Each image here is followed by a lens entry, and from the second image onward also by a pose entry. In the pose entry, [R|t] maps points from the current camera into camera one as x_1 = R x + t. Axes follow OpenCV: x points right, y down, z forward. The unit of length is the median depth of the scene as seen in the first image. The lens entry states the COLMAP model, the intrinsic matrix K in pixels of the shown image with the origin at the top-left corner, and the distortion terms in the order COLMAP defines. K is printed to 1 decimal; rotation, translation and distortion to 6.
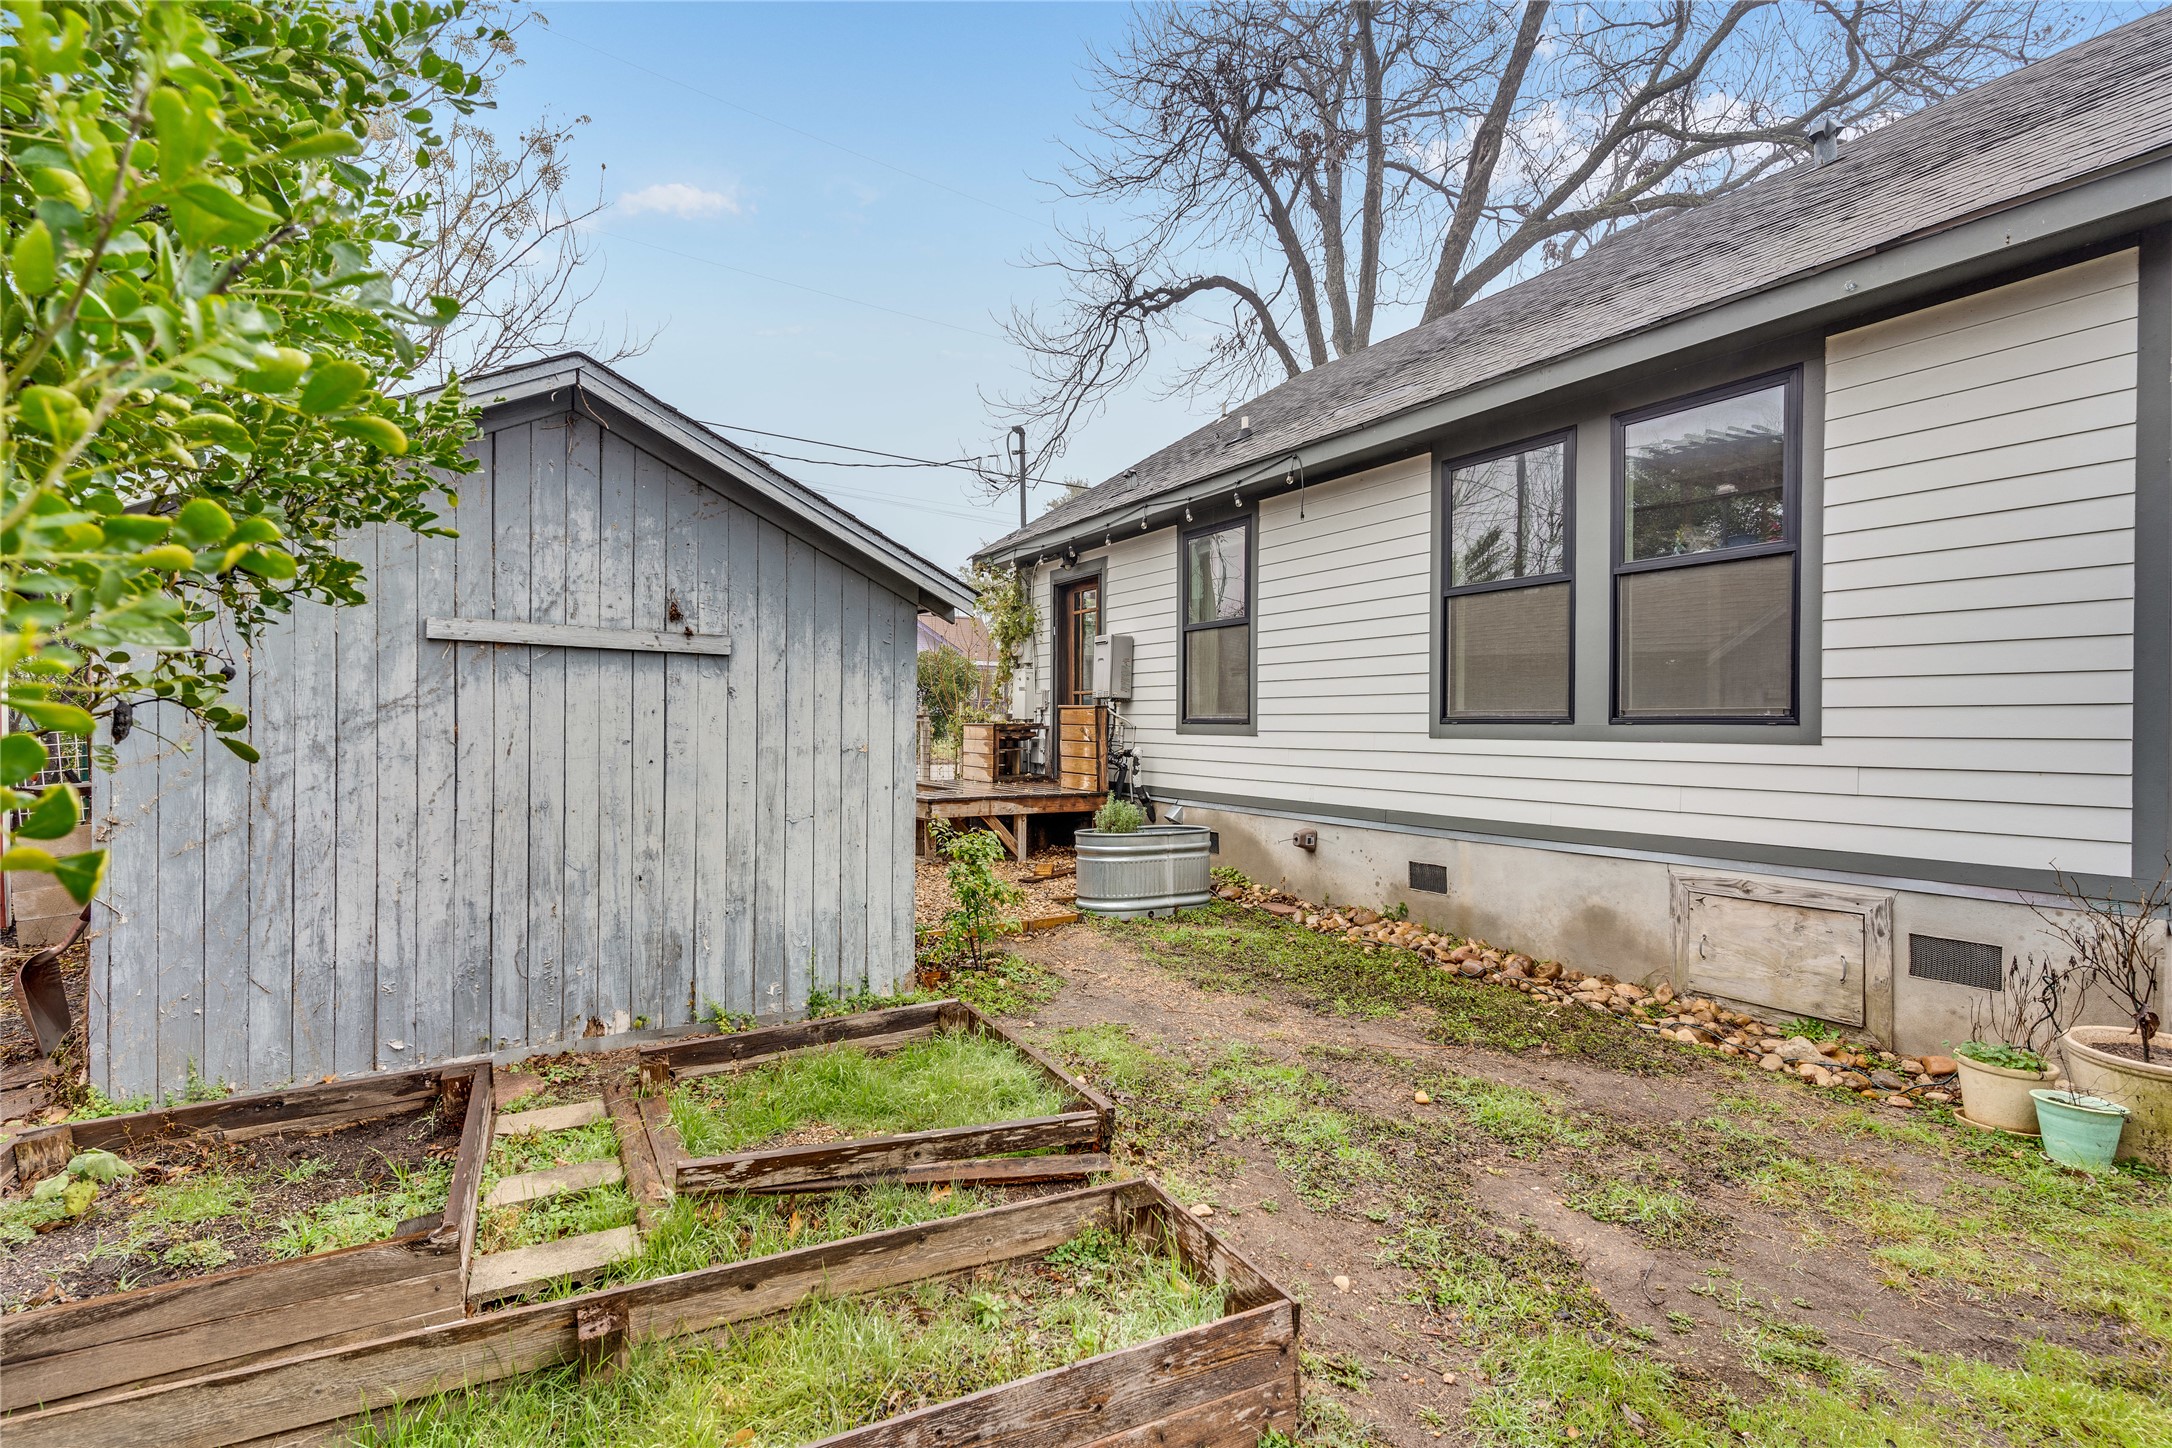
lens RADIAL K [[1035.9, 0, 1057.7], [0, 1035.9, 731.4], [0, 0, 1]] dist [0.003075, 0.000357]
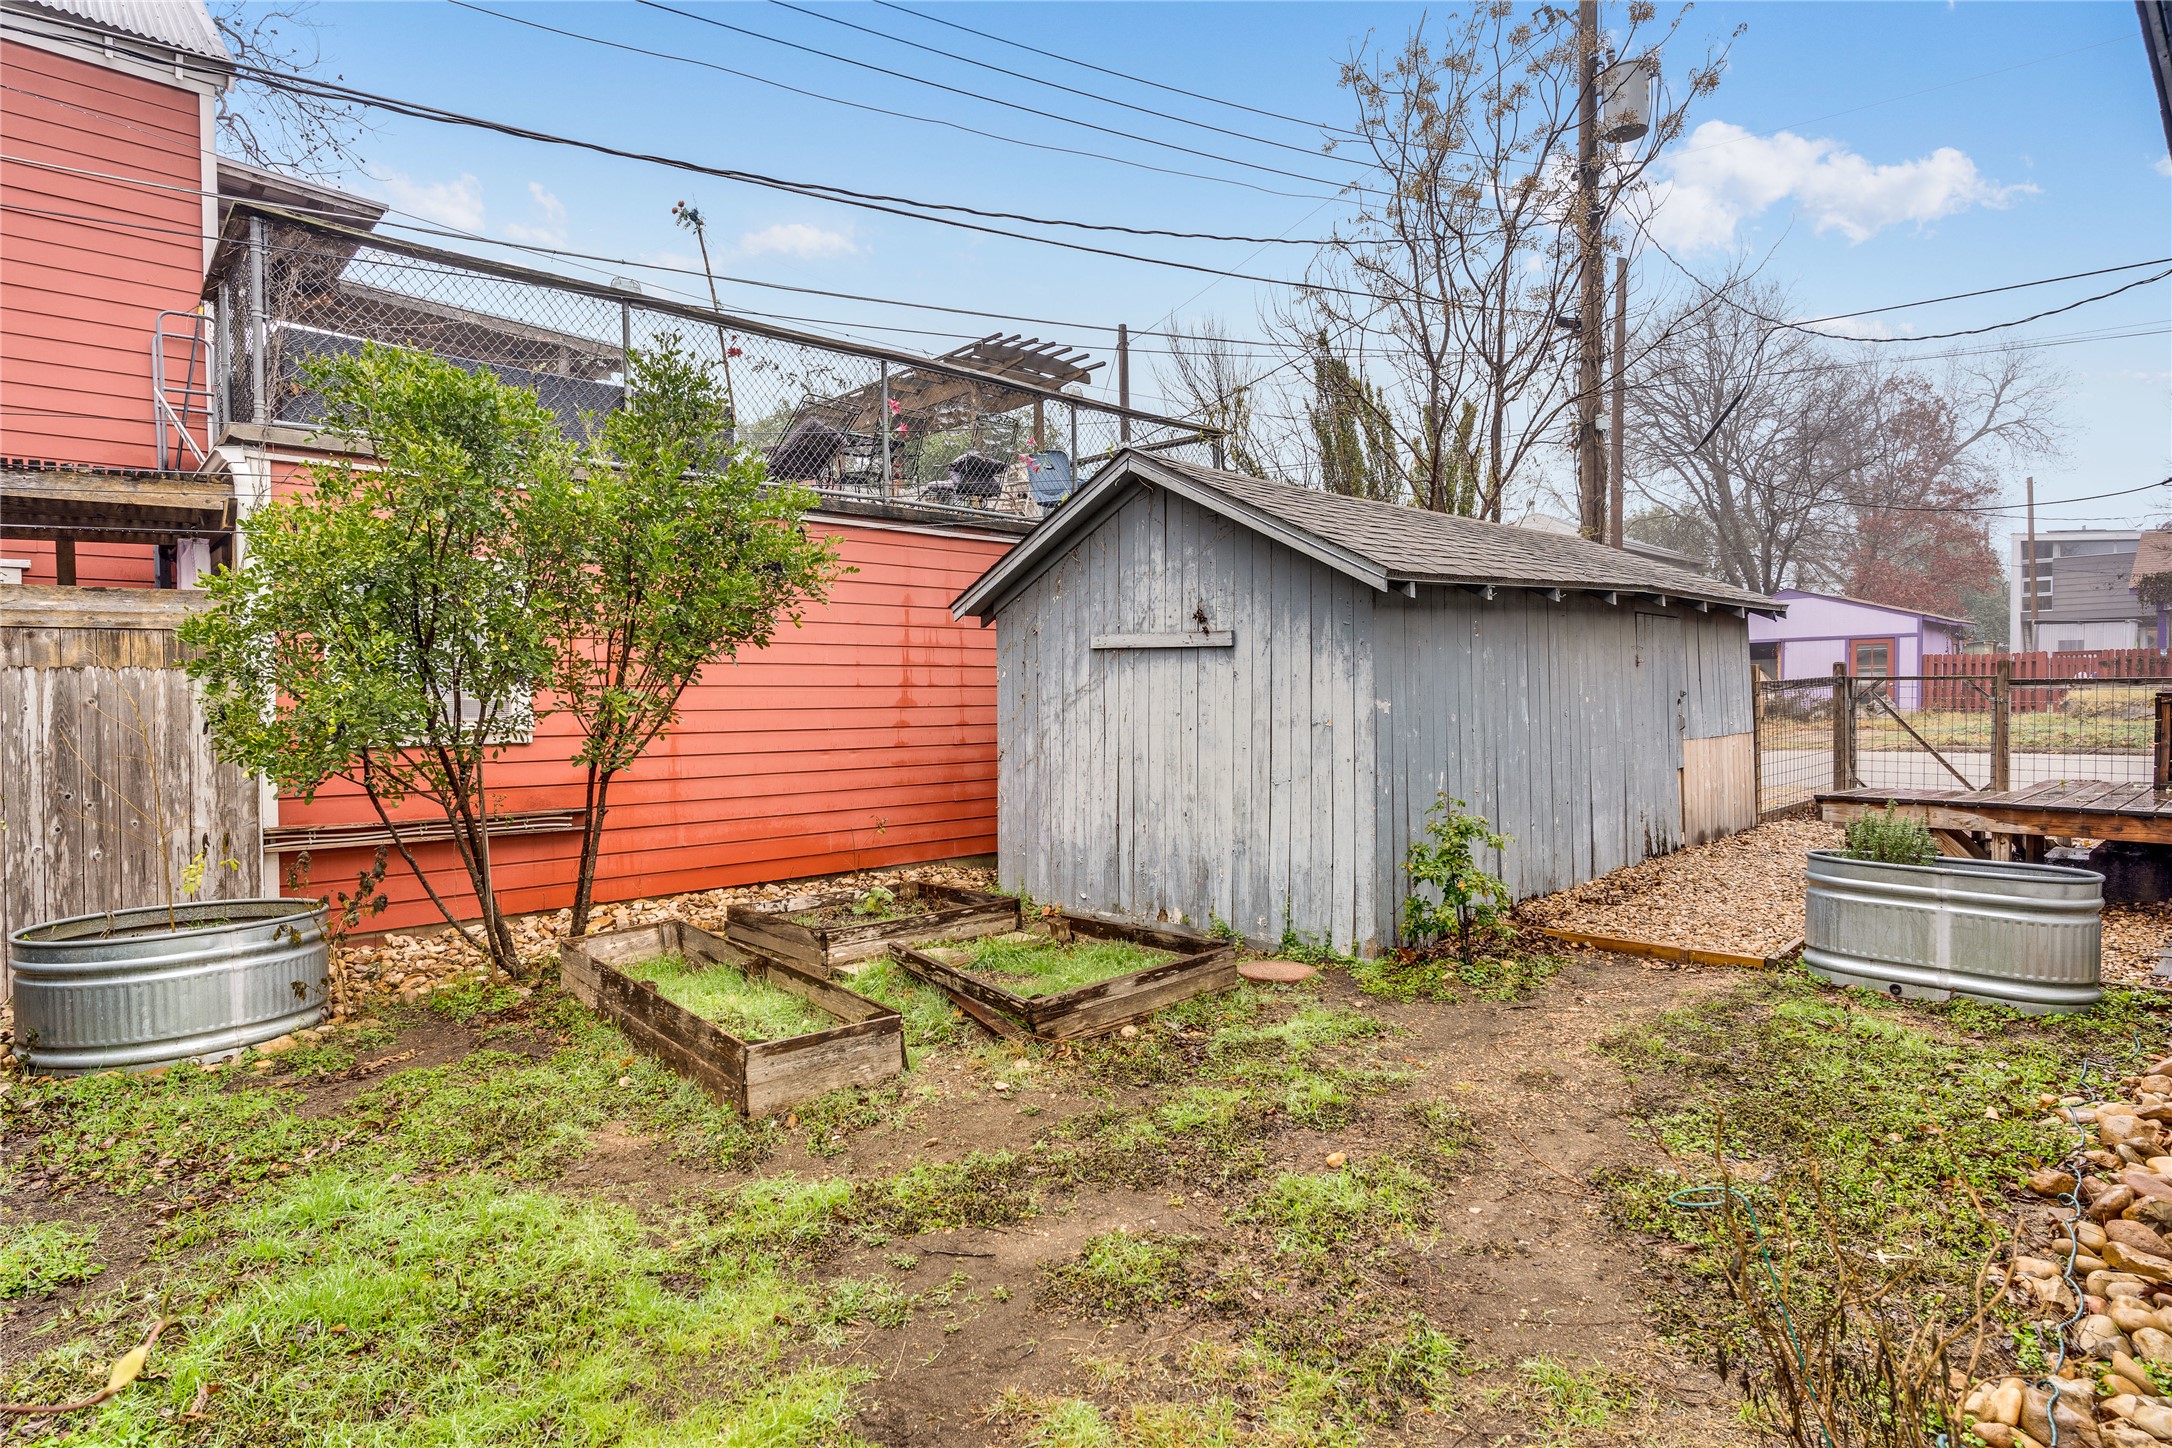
lens RADIAL K [[1124.1, 0, 1086.0], [0, 1124.1, 724.0], [0, 0, 1]] dist [0.001591, 0.000169]
pose [[0.241876, 0.017728, -0.970145, 0.981712], [-0.001061, 0.999837, 0.018006, -0.003401], [0.970307, -0.003326, 0.241856, 0.509163]]
